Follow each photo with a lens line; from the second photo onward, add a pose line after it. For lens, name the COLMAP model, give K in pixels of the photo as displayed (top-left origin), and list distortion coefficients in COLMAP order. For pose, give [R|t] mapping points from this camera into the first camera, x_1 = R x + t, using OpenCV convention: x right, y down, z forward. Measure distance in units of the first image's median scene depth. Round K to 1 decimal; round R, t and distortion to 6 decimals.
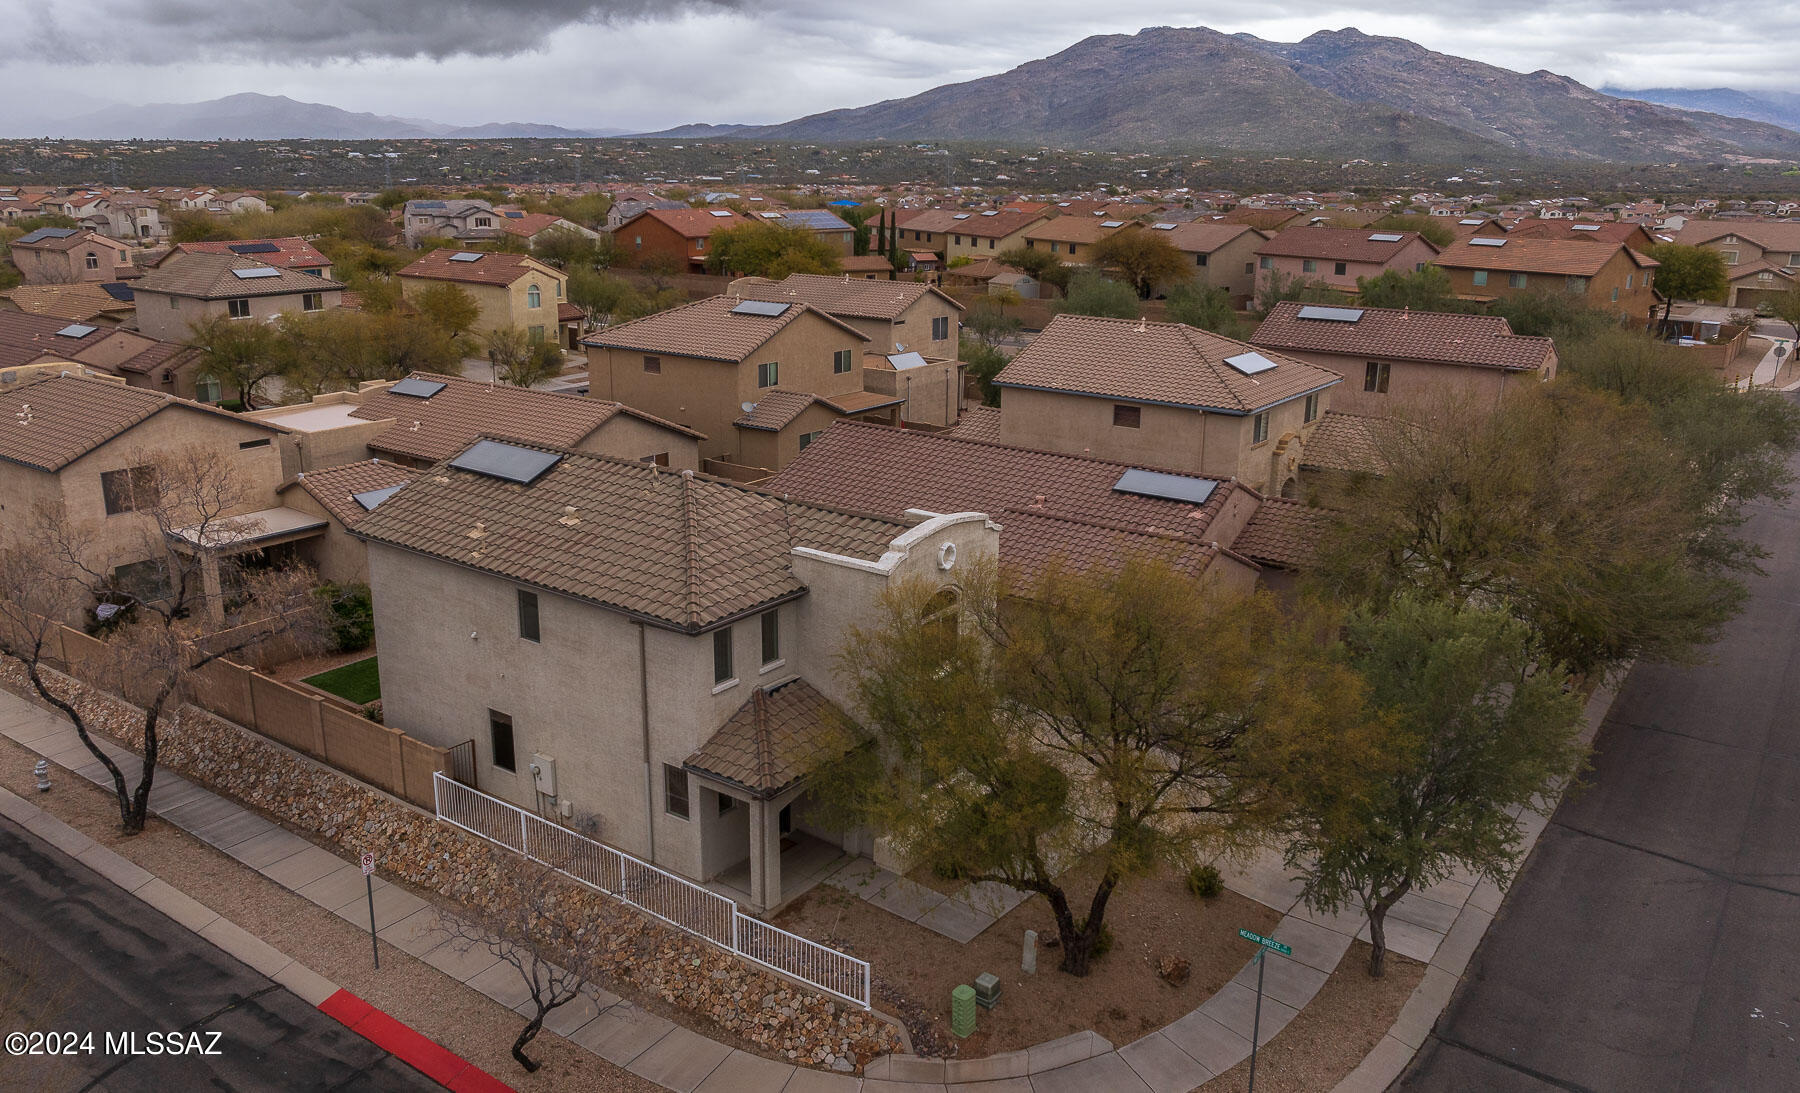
lens RADIAL K [[1361.0, 0, 900.0], [0, 1361.0, 546.5], [0, 0, 1]] dist [-0.025176, -0.002938]
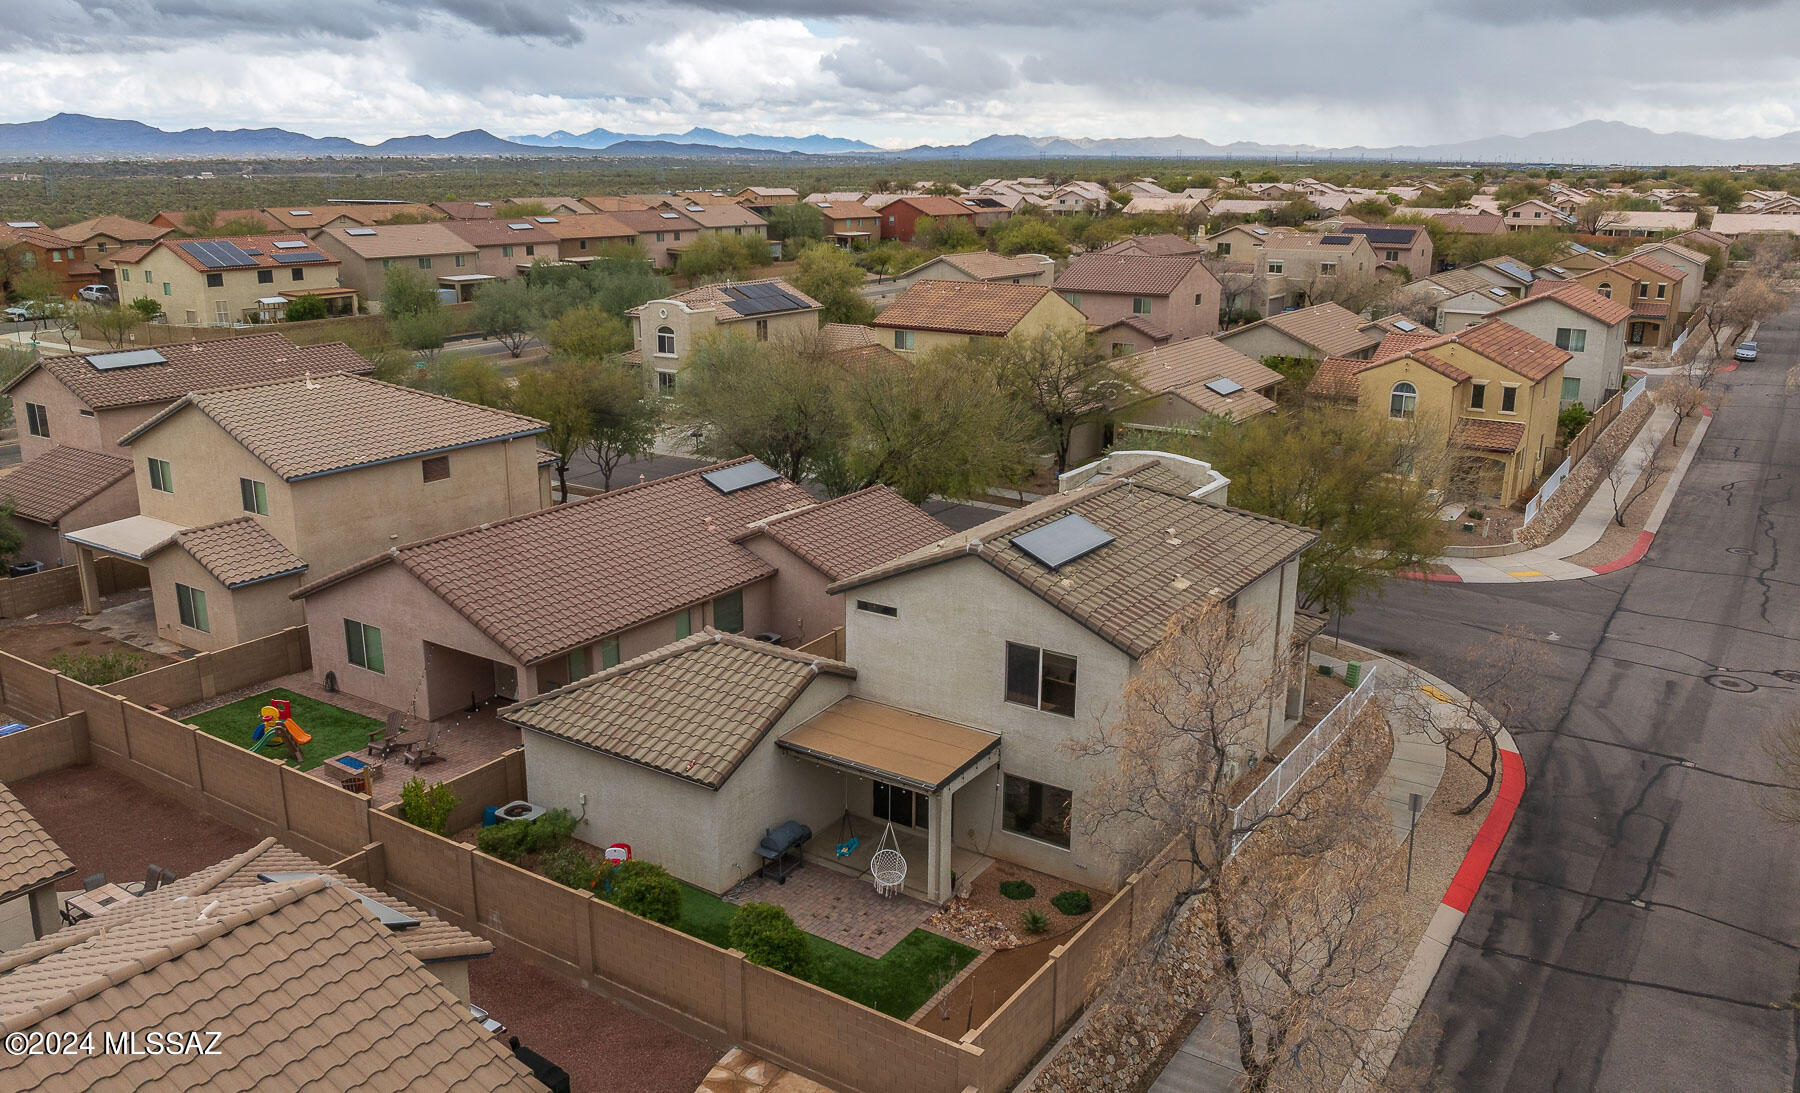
lens RADIAL K [[1361.0, 0, 900.0], [0, 1361.0, 546.5], [0, 0, 1]] dist [-0.025176, -0.002938]
pose [[-0.032744, -0.276543, 0.960444, -1.287570], [0.266604, 0.923723, 0.275059, -0.375617], [-0.963250, 0.265065, 0.043481, 1.162764]]
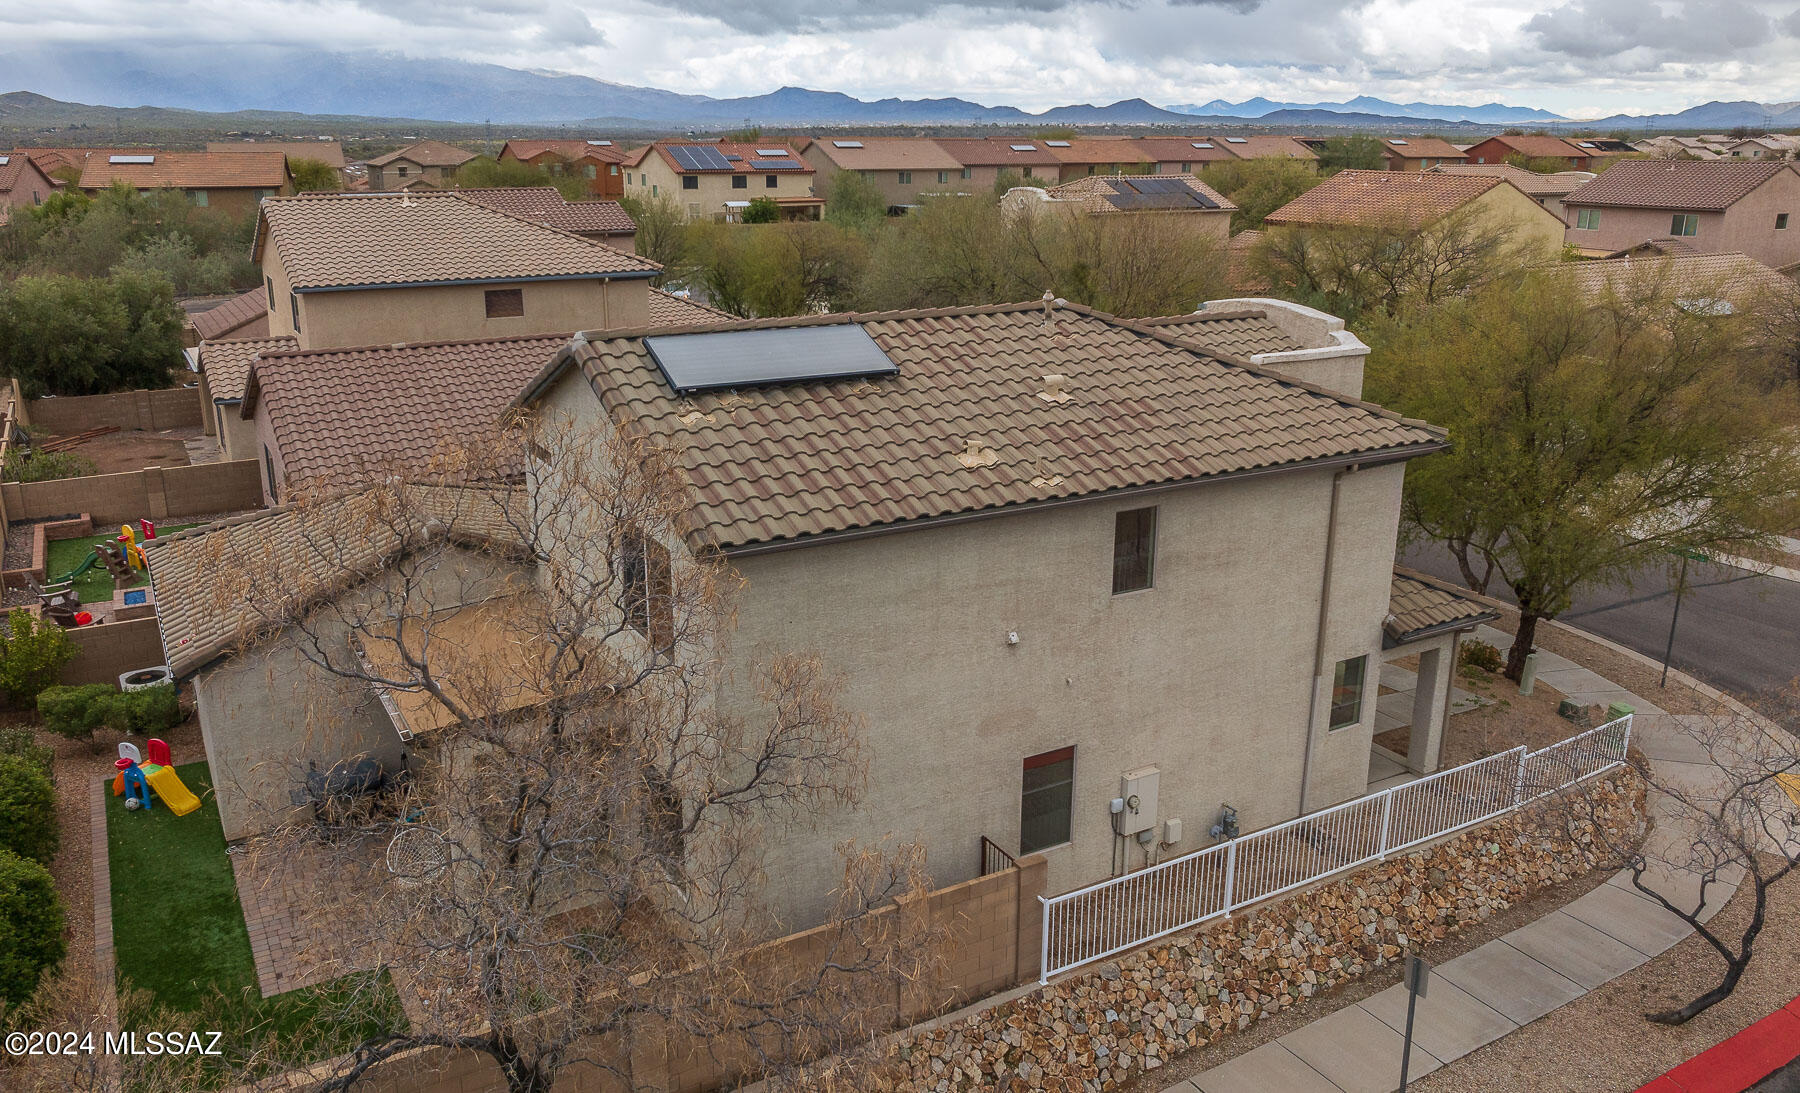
lens RADIAL K [[1361.0, 0, 900.0], [0, 1361.0, 546.5], [0, 0, 1]] dist [-0.025176, -0.002938]
pose [[0.407047, -0.272467, 0.871822, -0.809610], [0.247835, 0.951612, 0.181691, -0.081668], [-0.879142, 0.142111, 0.454878, 0.793455]]
